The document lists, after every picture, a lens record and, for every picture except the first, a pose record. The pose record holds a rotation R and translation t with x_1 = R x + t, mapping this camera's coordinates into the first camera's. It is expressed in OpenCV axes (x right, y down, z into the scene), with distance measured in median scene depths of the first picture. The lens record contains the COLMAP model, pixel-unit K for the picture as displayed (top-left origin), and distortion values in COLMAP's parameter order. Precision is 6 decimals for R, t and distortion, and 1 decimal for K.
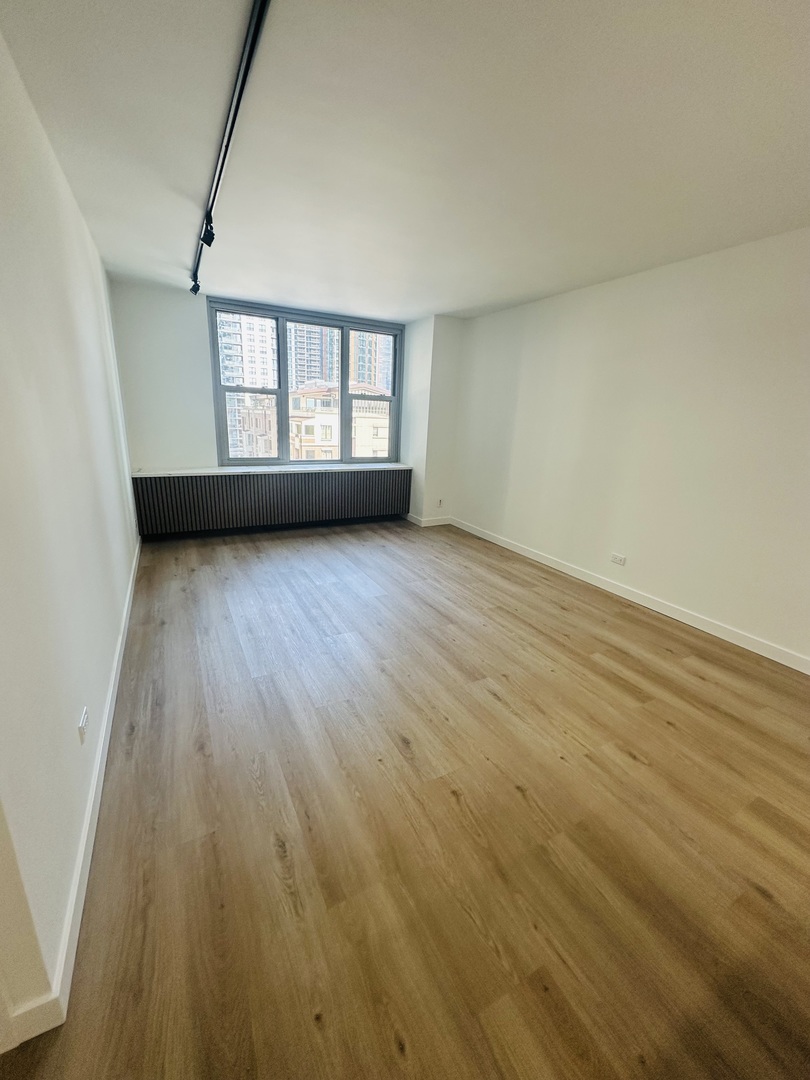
lens RADIAL K [[430.2, 0, 408.0], [0, 430.2, 538.4], [0, 0, 1]] dist [-0.007133, 0.002966]
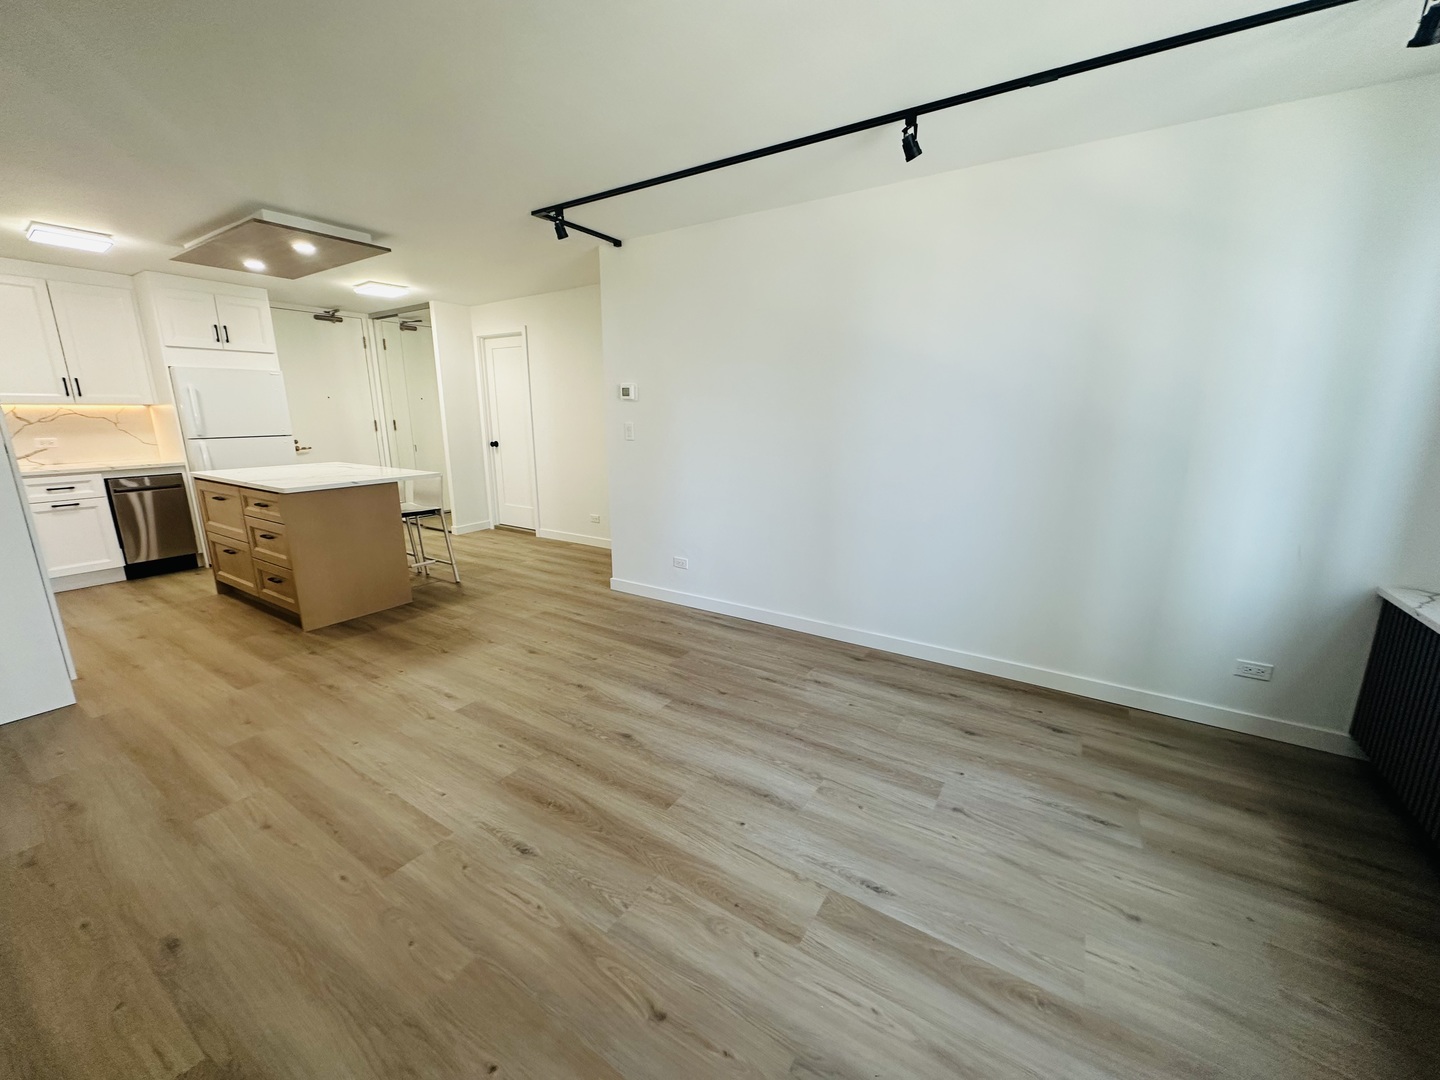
lens RADIAL K [[573.6, 0, 720.0], [0, 573.6, 540.0], [0, 0, 1]] dist [-0.007133, 0.002966]
pose [[-0.876465, 0.063195, -0.477300, 0.243277], [-0.170065, 0.886810, 0.429704, -0.543189], [0.450430, 0.457792, -0.766511, 1.934486]]
